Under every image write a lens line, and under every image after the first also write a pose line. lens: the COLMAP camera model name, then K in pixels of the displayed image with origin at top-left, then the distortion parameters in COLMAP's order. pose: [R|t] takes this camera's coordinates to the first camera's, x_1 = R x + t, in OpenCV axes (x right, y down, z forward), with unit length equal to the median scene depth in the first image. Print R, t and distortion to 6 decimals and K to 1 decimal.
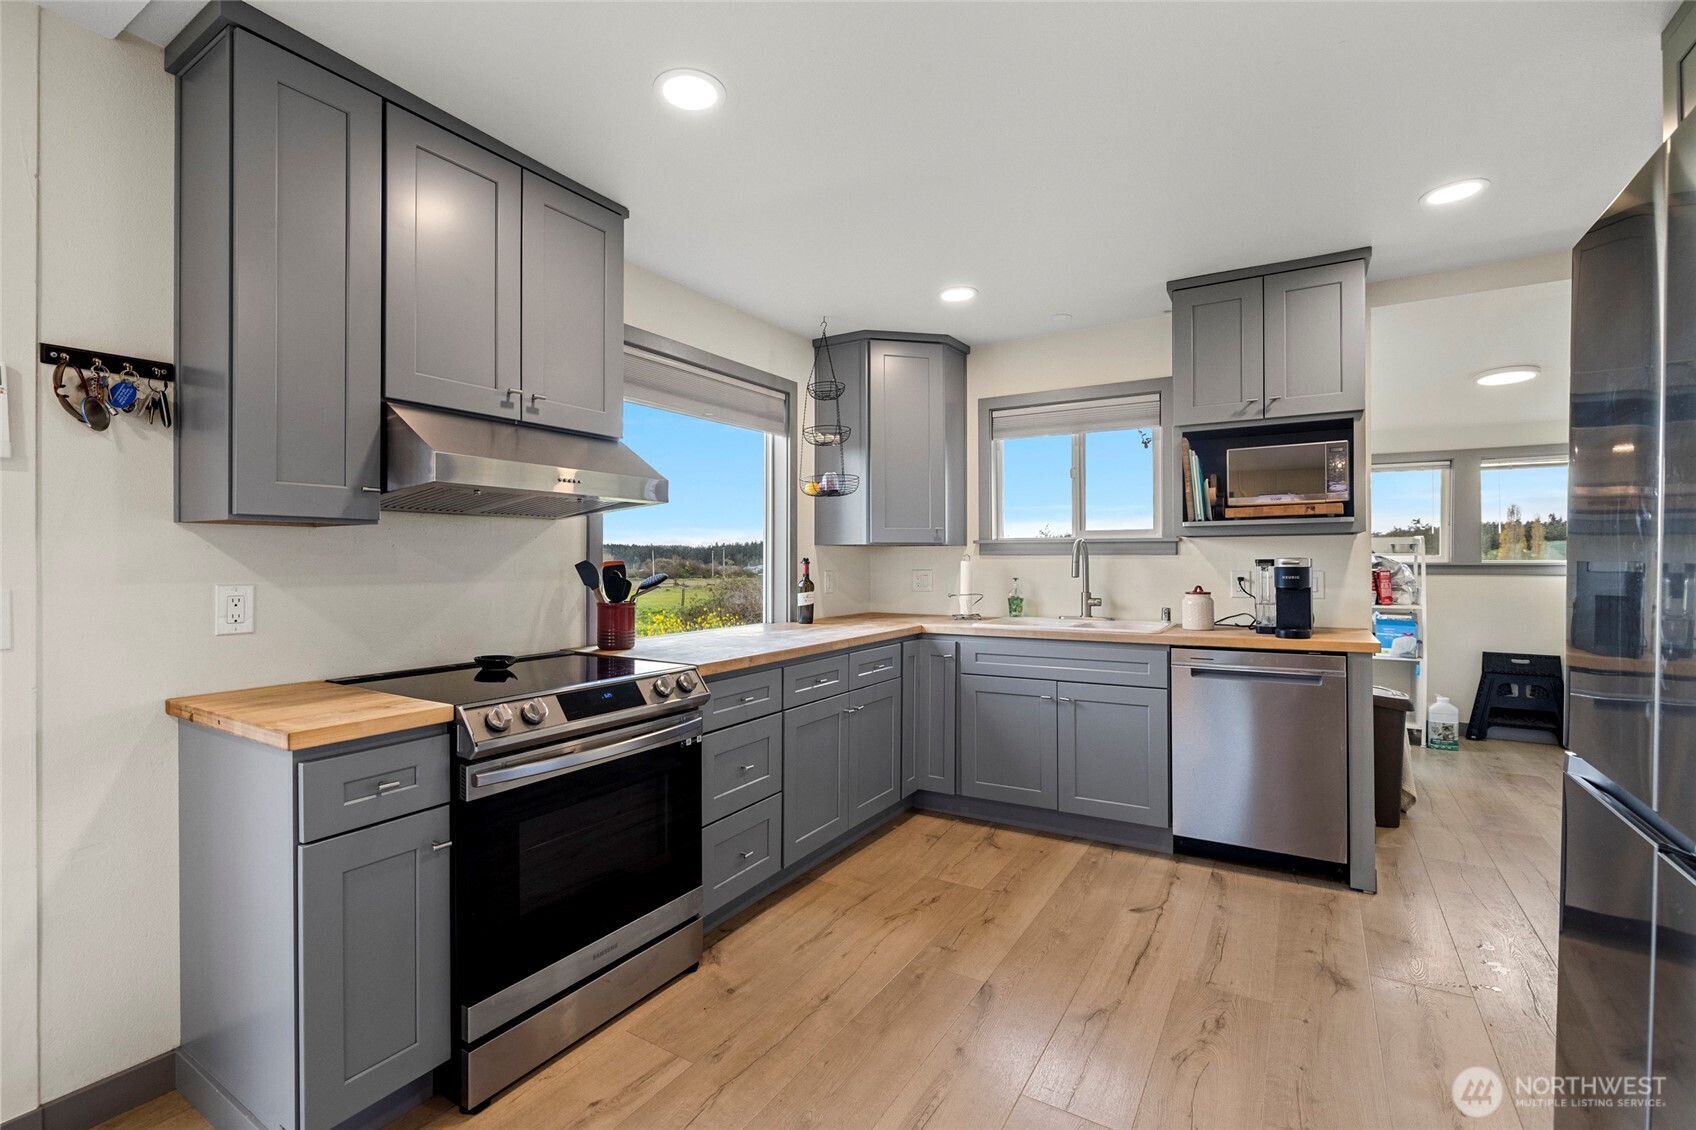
lens RADIAL K [[752.3, 0, 836.0], [0, 752.3, 560.6], [0, 0, 1]] dist [-0.009041, 0.002424]
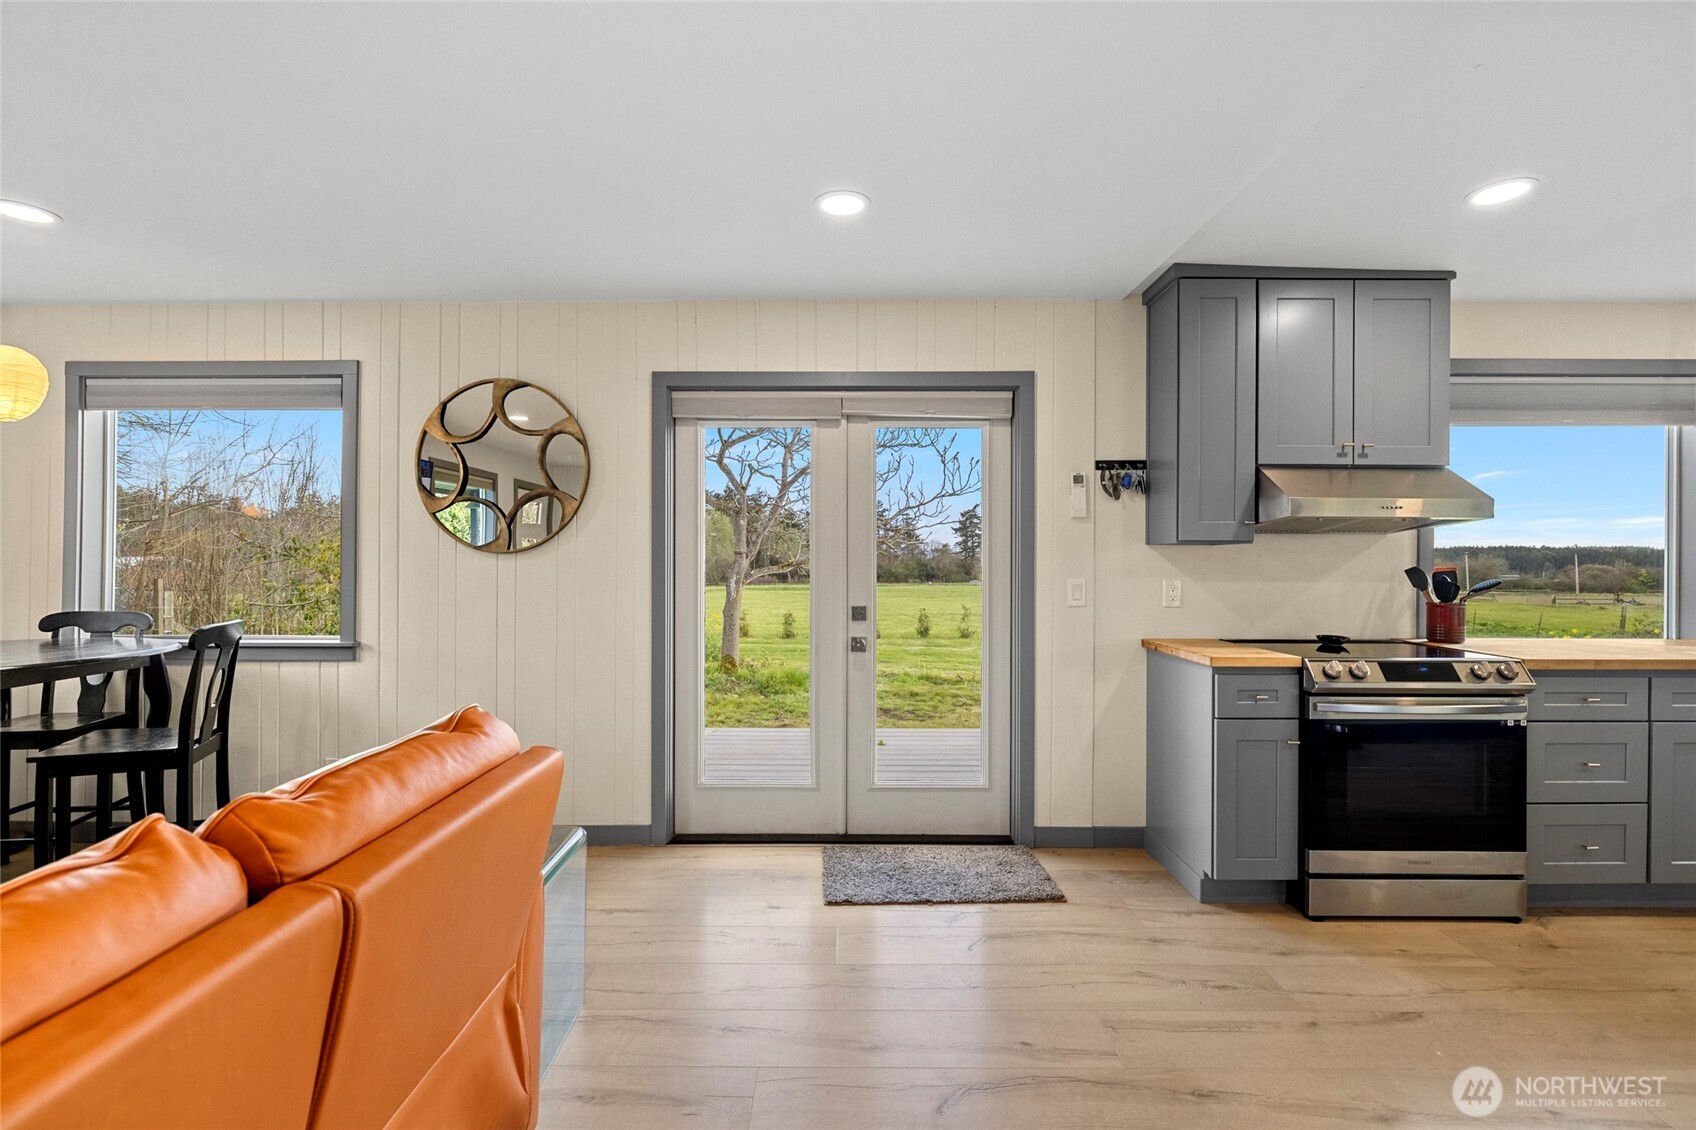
lens RADIAL K [[752.3, 0, 841.6], [0, 752.3, 562.8], [0, 0, 1]] dist [-0.009041, 0.002424]
pose [[0.528106, 0.002871, -0.849173, 0.218311], [-0.005801, 0.999983, -0.000227, -0.000941], [0.849158, 0.005046, 0.528114, -0.450577]]
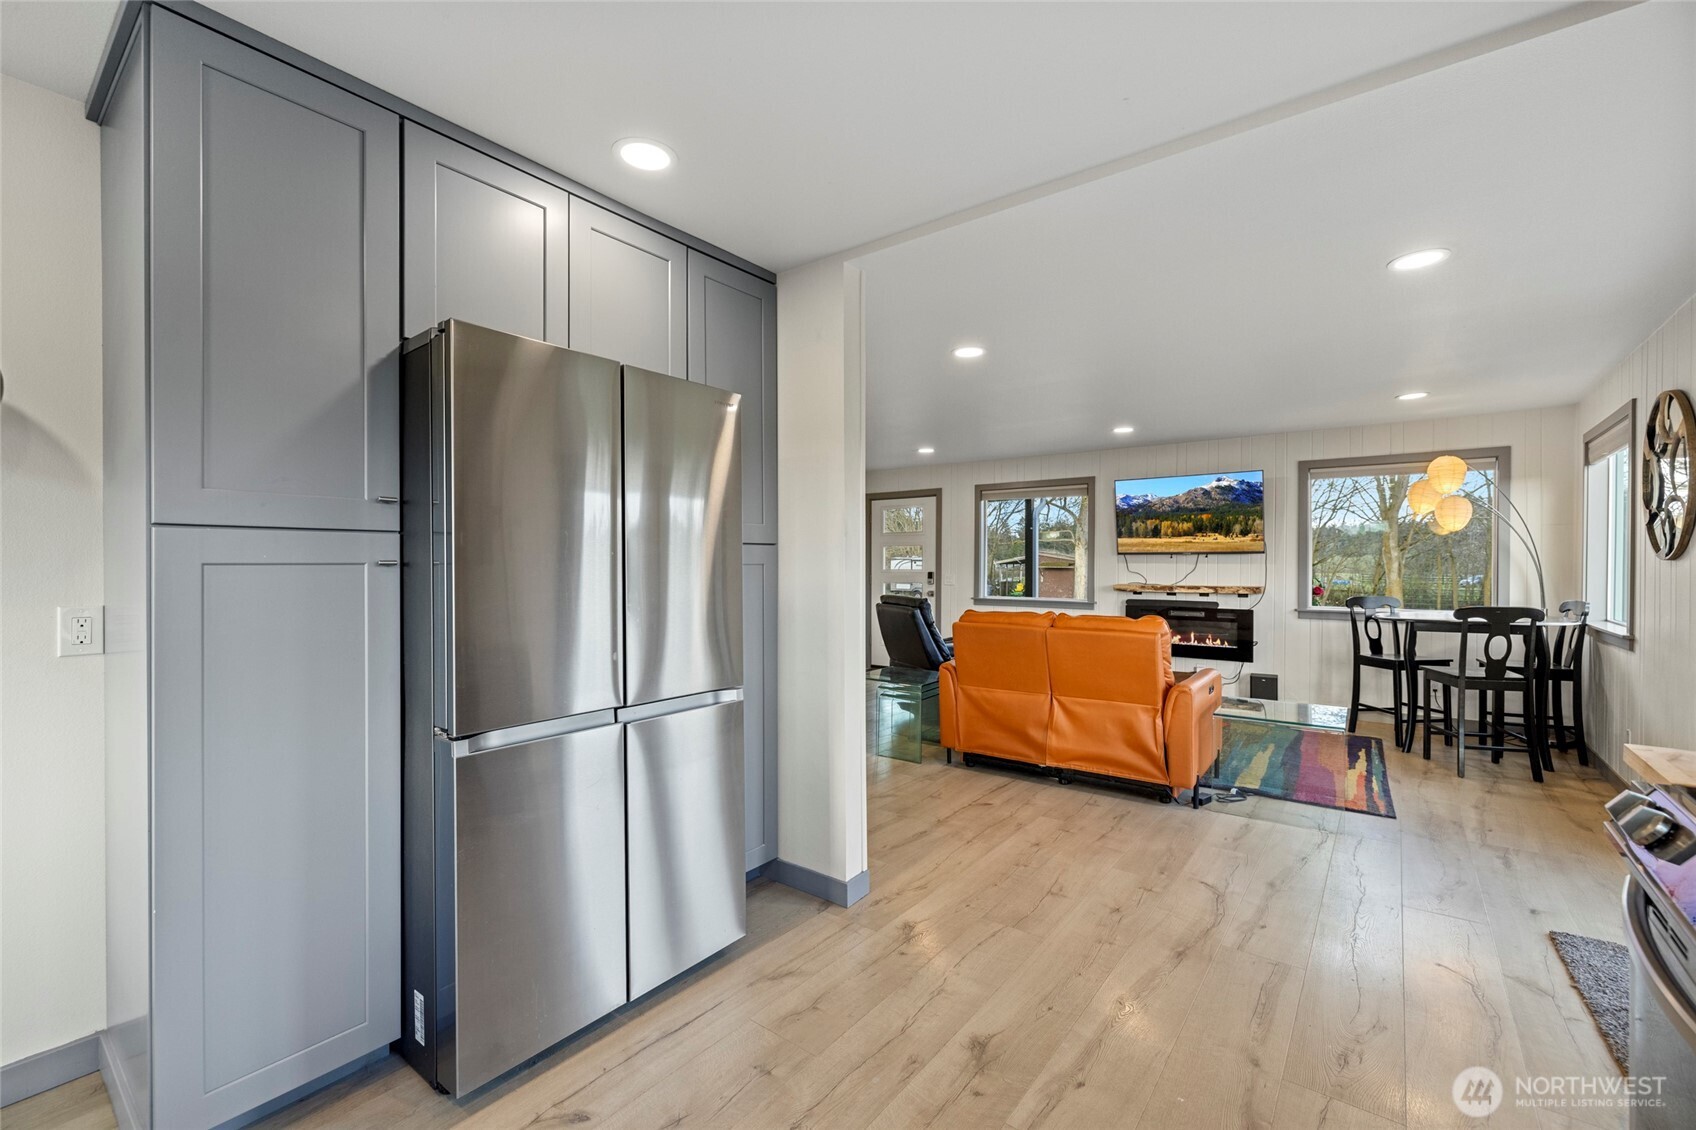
lens RADIAL K [[714.7, 0, 839.0], [0, 714.7, 564.6], [0, 0, 1]] dist [0.002435, 0.000269]
pose [[-0.994604, 0.002880, 0.103700, 0.146036], [0.003179, 0.999991, 0.002717, -0.015273], [-0.103691, 0.003032, -0.994605, 1.193858]]
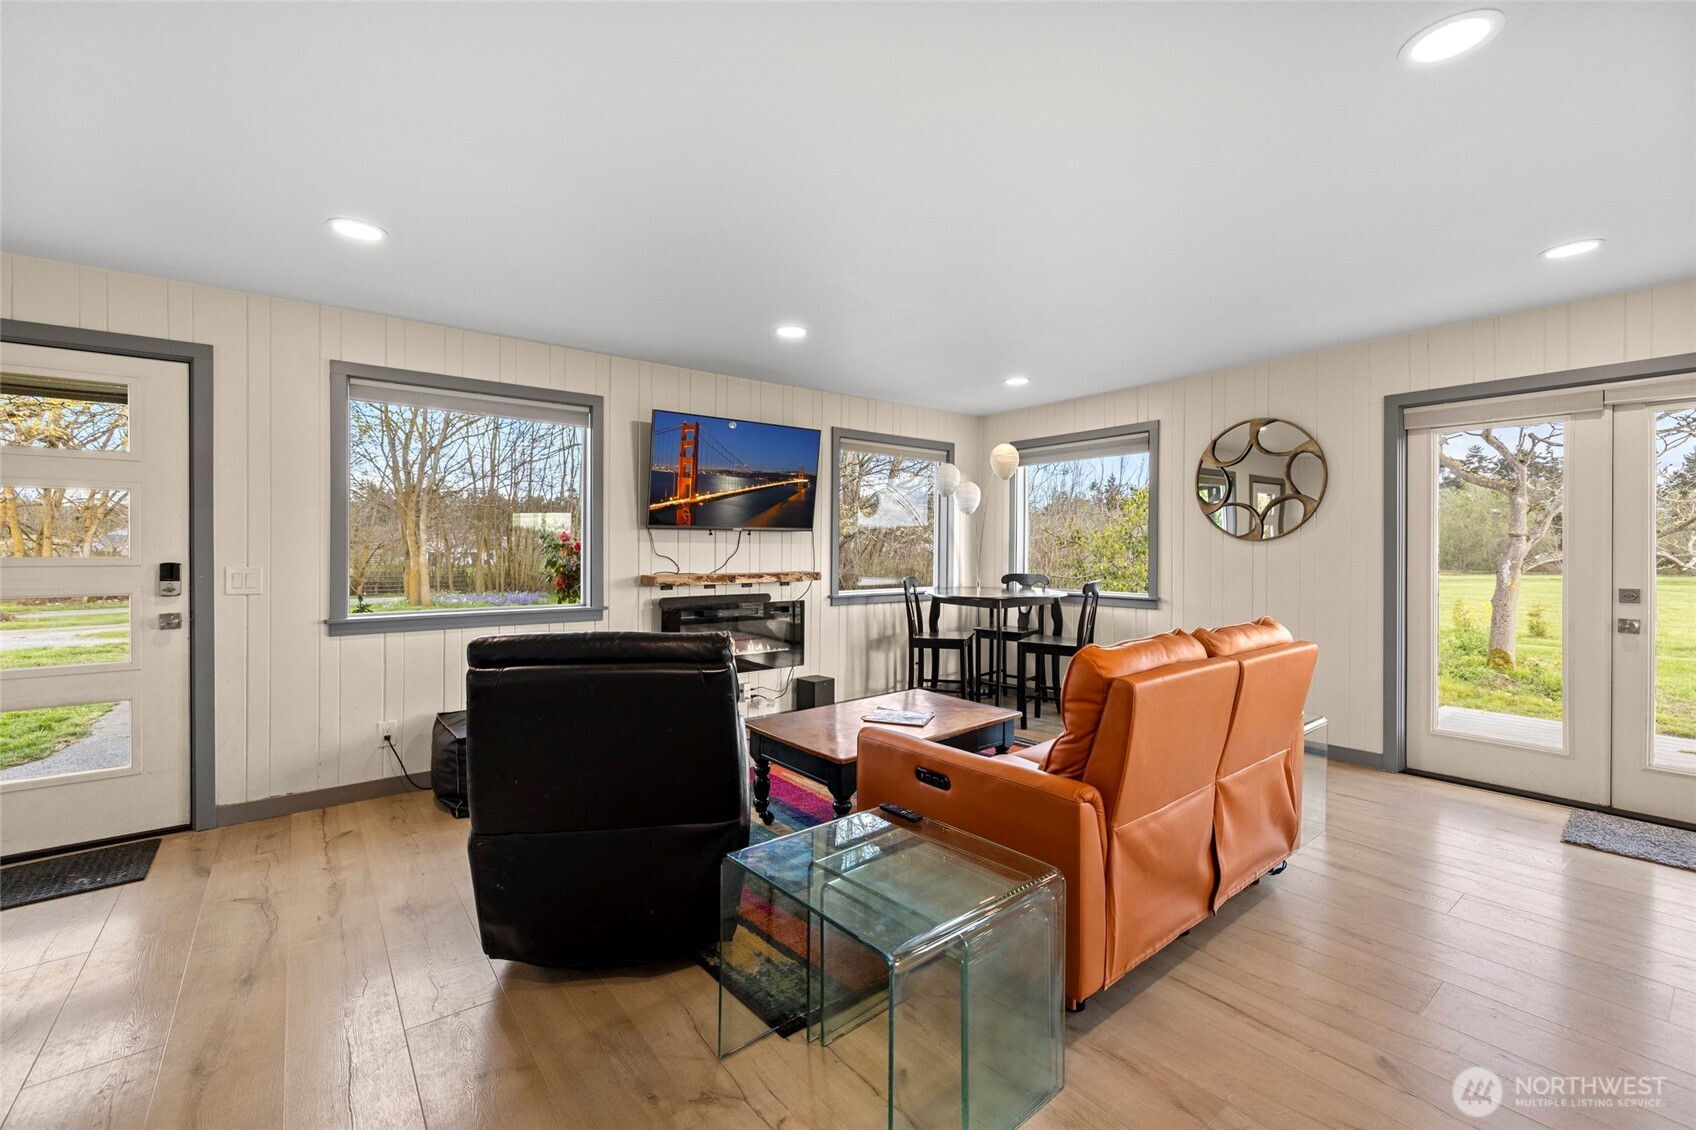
lens RADIAL K [[714.7, 0, 845.6], [0, 714.7, 549.3], [0, 0, 1]] dist [0.002435, 0.000269]
pose [[-0.343073, 0.006265, -0.939288, 0.827075], [-0.001042, 0.999975, 0.007050, -0.004798], [0.939308, 0.003398, -0.343057, -0.614477]]
